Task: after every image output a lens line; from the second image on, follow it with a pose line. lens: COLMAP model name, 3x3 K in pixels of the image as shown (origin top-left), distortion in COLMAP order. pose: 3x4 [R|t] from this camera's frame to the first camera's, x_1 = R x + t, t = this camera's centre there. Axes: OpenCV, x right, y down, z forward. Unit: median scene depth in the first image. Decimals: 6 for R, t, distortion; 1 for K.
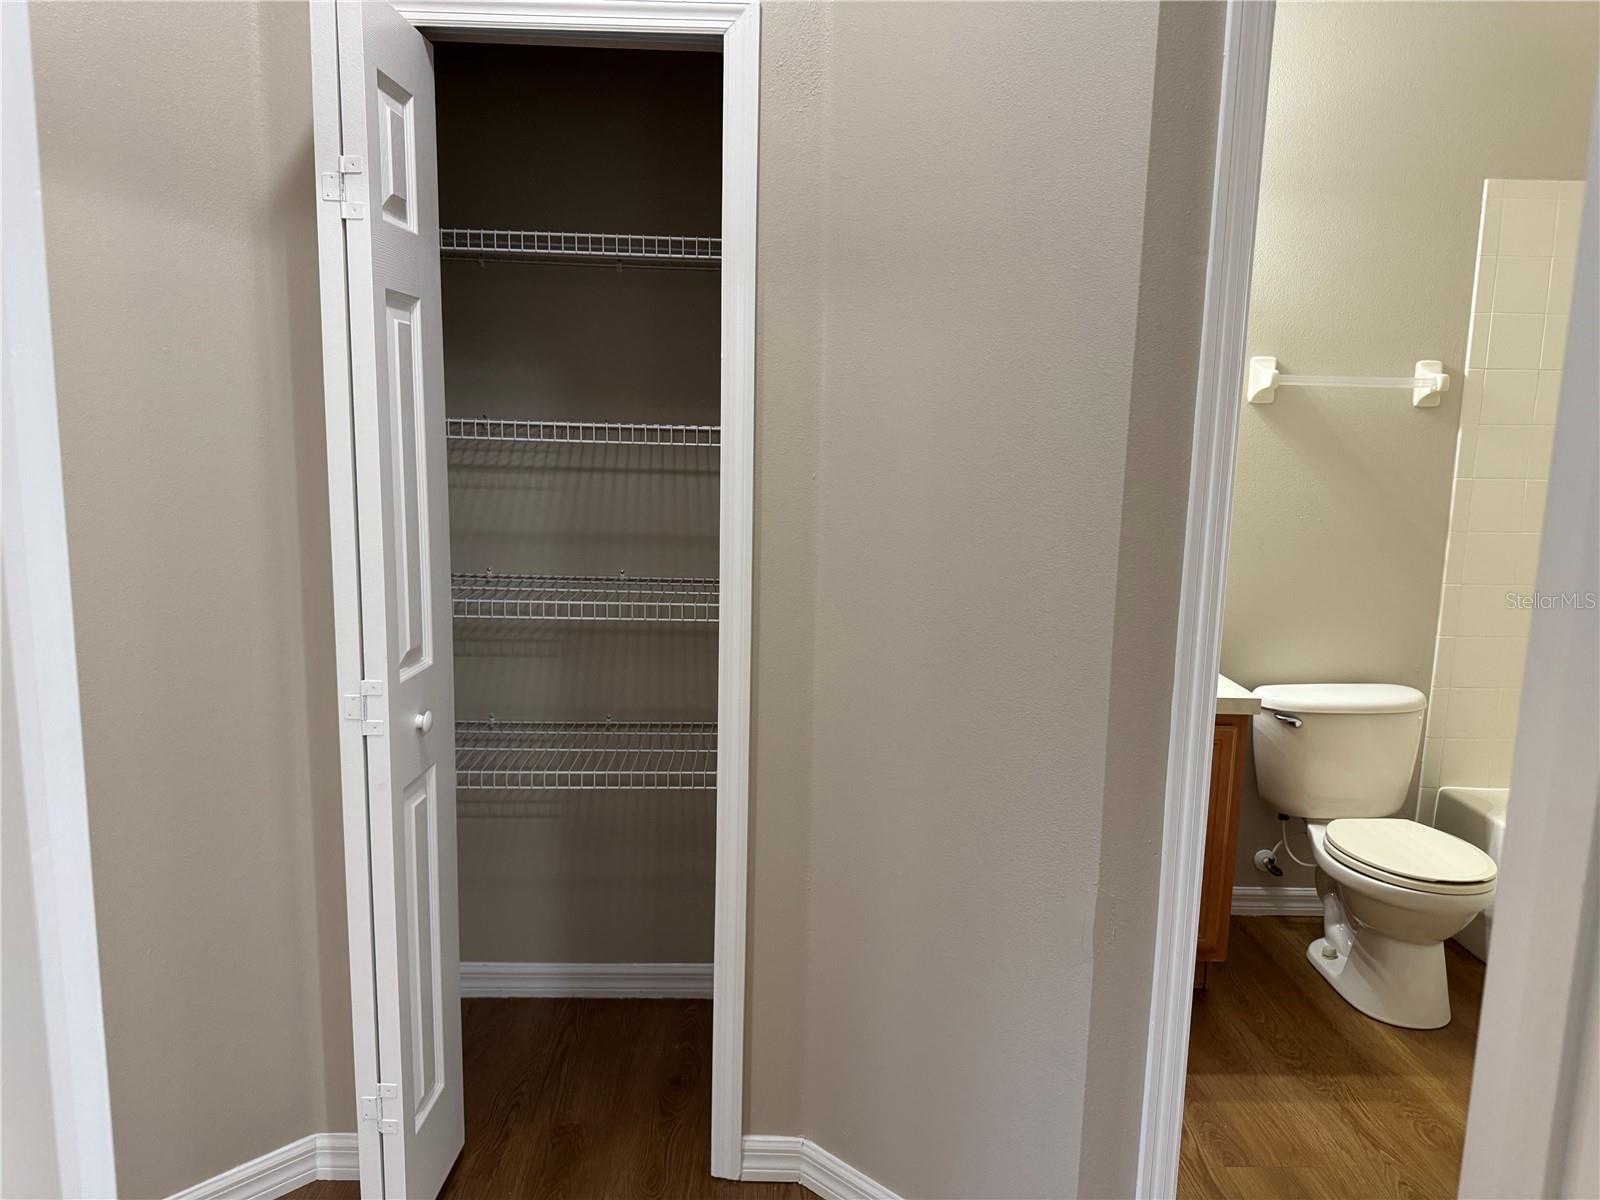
lens RADIAL K [[1131.6, 0, 803.2], [0, 1131.6, 606.4], [0, 0, 1]] dist [0.027549, -0.029216]
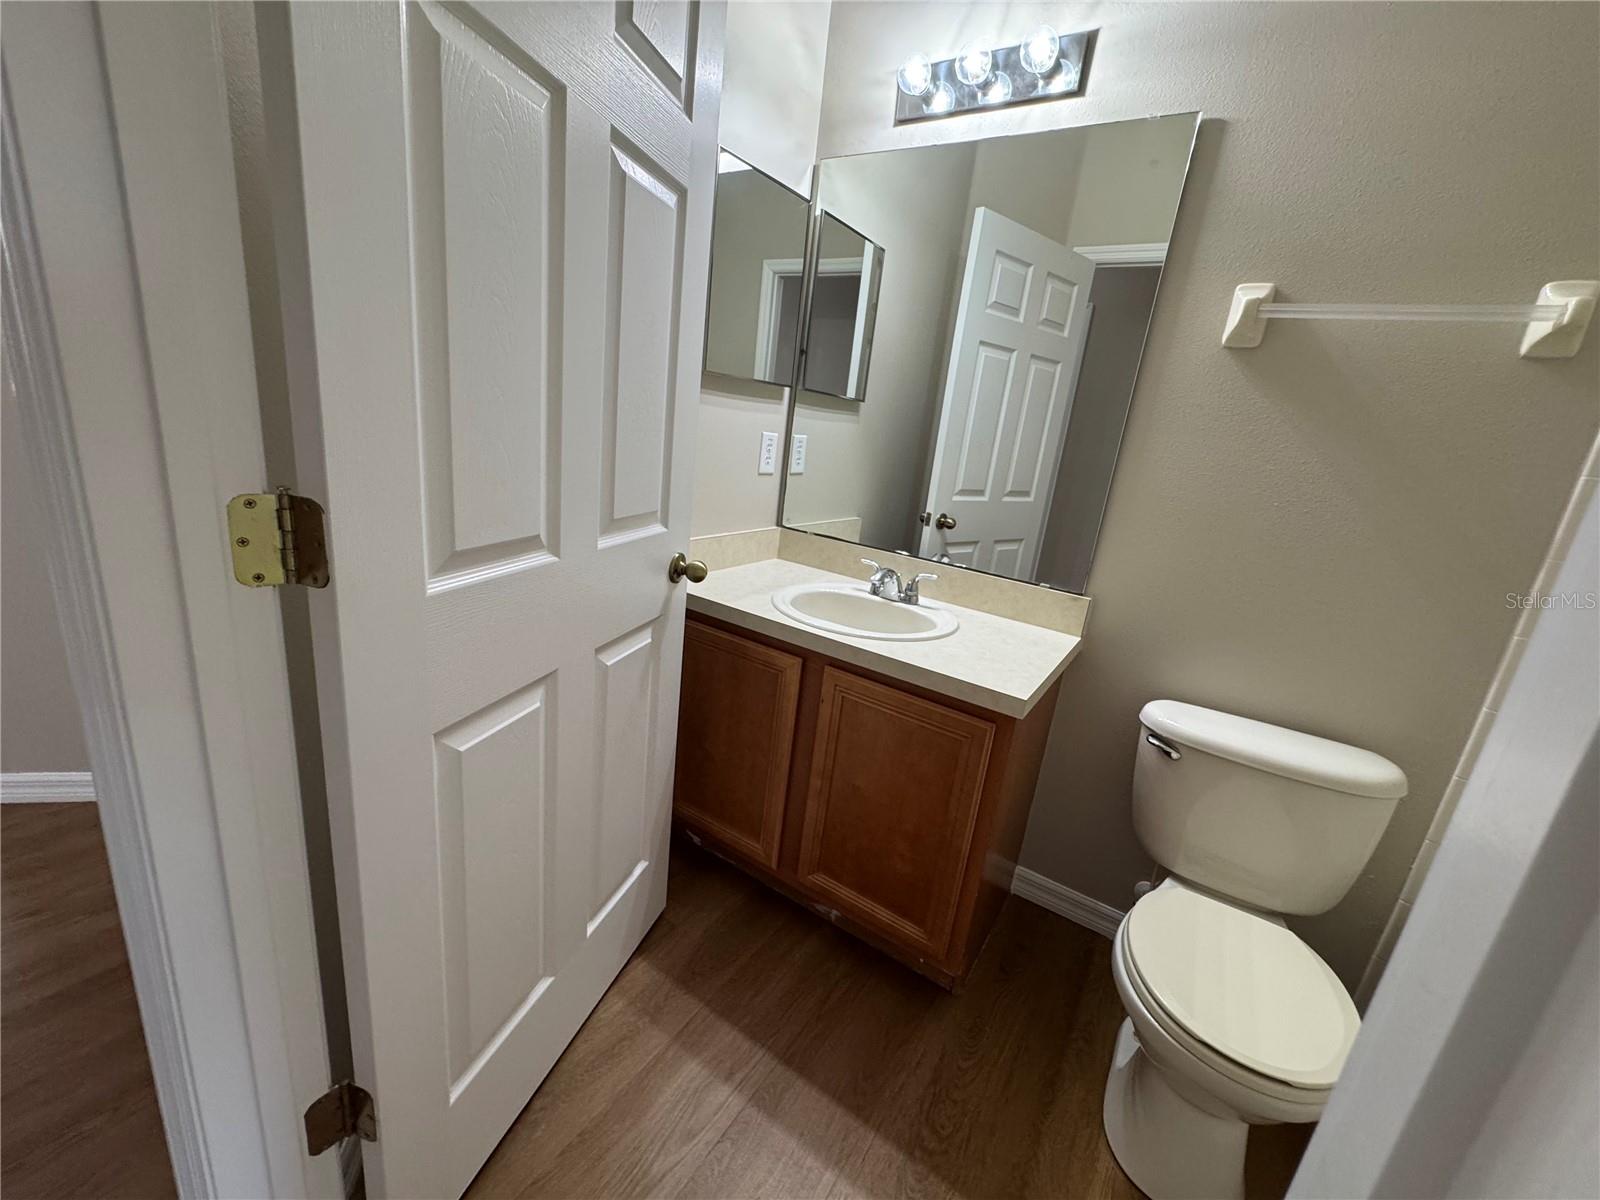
lens RADIAL K [[644.0, 0, 805.3], [0, 644.0, 606.7], [0, 0, 1]] dist [-0.005192, 0.000317]
pose [[0.823265, 0.220717, -0.522990, 0.428159], [-0.183743, 0.975327, 0.122379, -0.005438], [0.537097, -0.004655, 0.843508, 0.476602]]
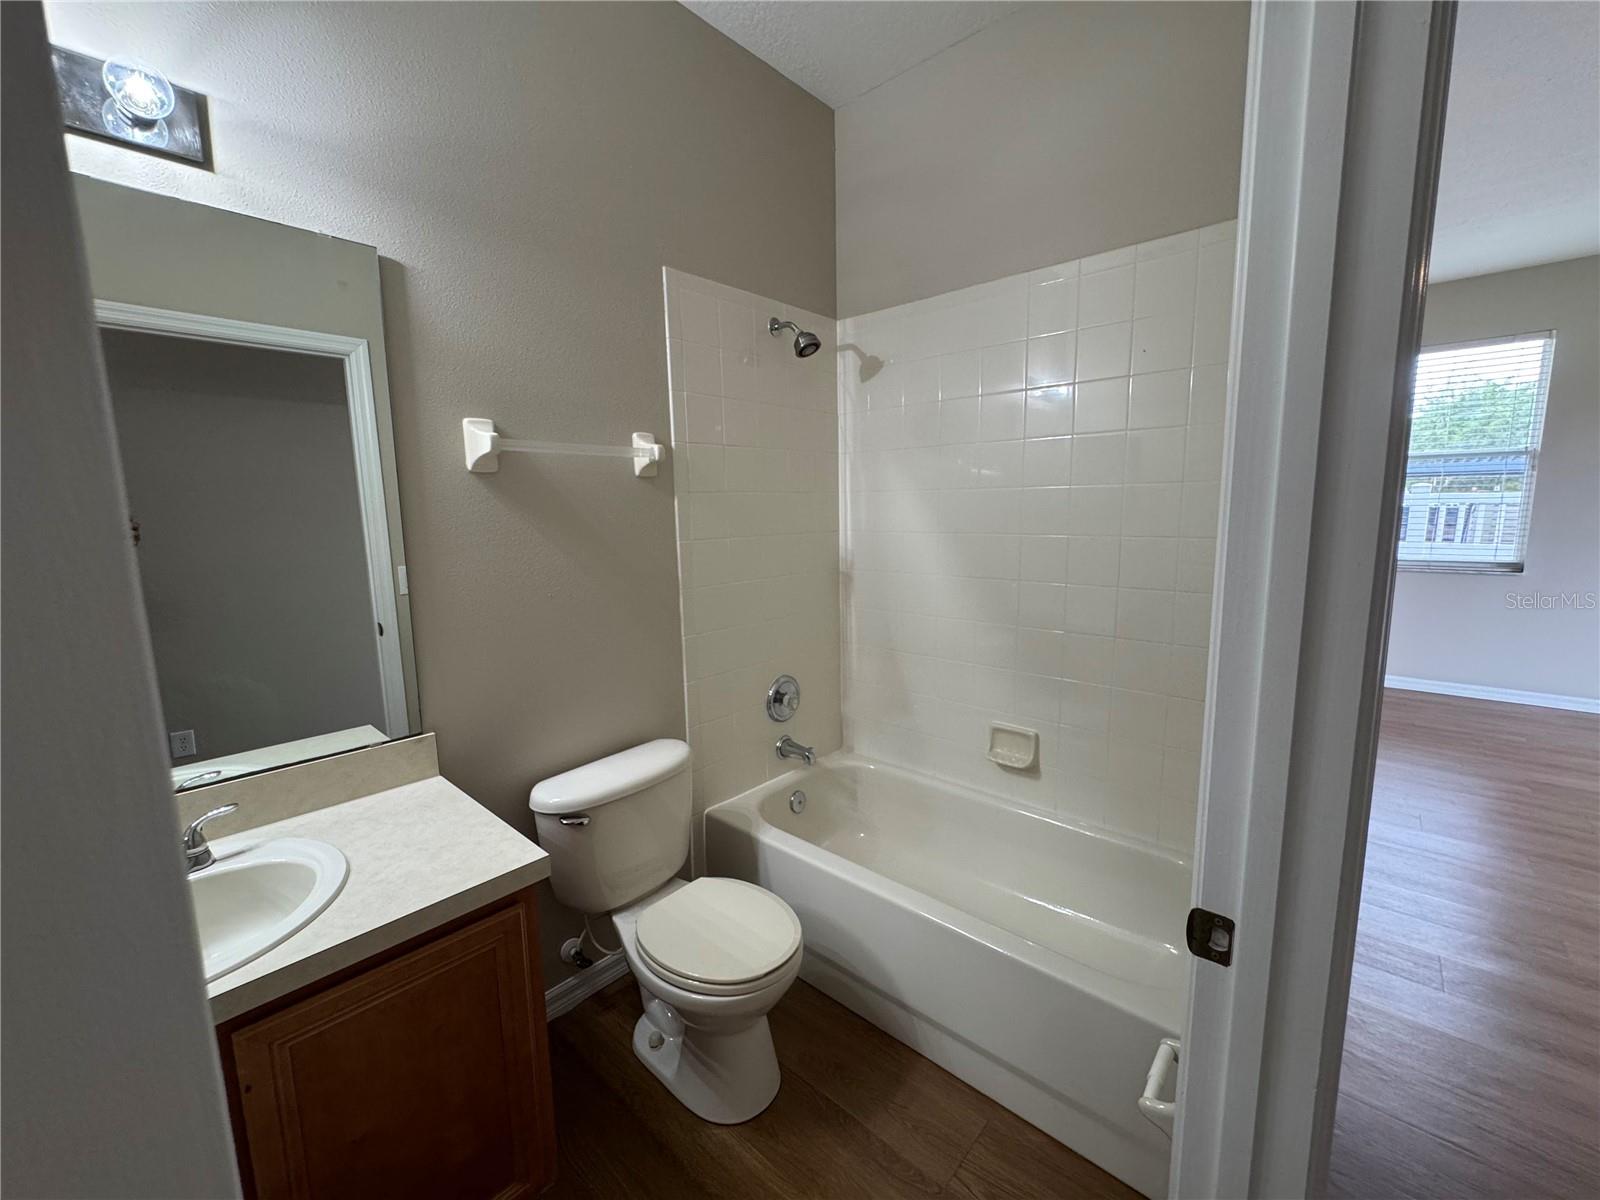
lens RADIAL K [[644.0, 0, 806.9], [0, 644.0, 602.2], [0, 0, 1]] dist [-0.005192, 0.000317]
pose [[0.677121, -0.137011, 0.723004, 0.203629], [0.150476, 0.987533, 0.046213, -0.066321], [-0.720322, 0.077503, 0.689297, 0.496861]]
